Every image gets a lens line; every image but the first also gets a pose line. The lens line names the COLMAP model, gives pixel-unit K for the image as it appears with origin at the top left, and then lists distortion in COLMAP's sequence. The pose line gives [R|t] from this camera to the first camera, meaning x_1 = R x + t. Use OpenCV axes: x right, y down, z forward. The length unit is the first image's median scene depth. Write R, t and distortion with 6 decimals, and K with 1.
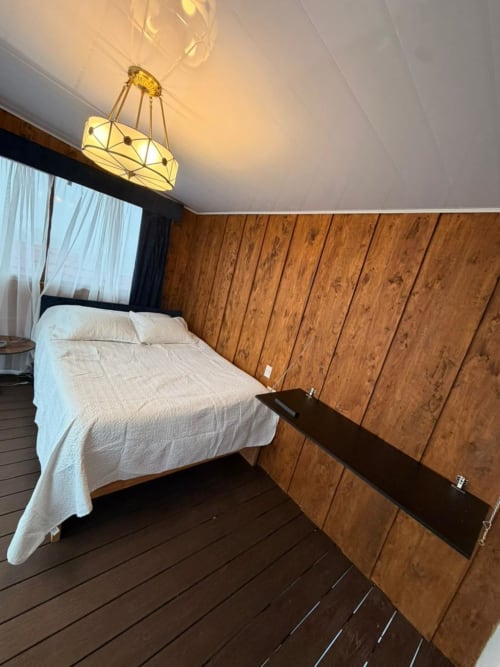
lens RADIAL K [[268.5, 0, 247.6], [0, 268.5, 332.3], [0, 0, 1]] dist [-0.009259, 0.000404]
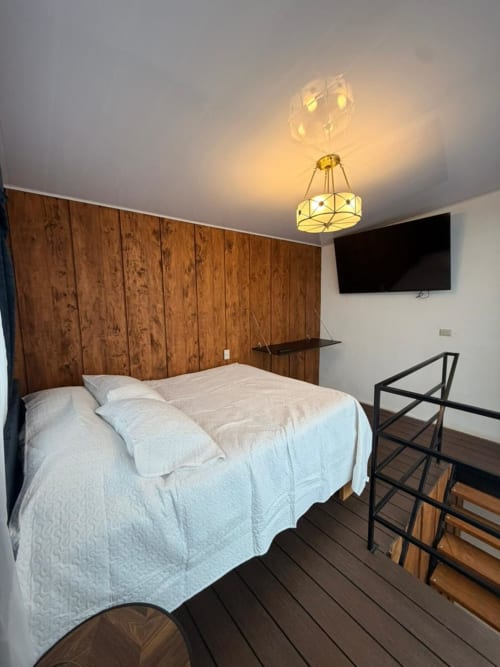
lens RADIAL K [[268.5, 0, 247.3], [0, 268.5, 331.3], [0, 0, 1]] dist [-0.009259, 0.000404]
pose [[-0.005751, -0.353568, 0.935391, -1.035043], [0.224777, 0.911012, 0.345735, -0.356926], [-0.974393, 0.212243, 0.074234, 0.773058]]
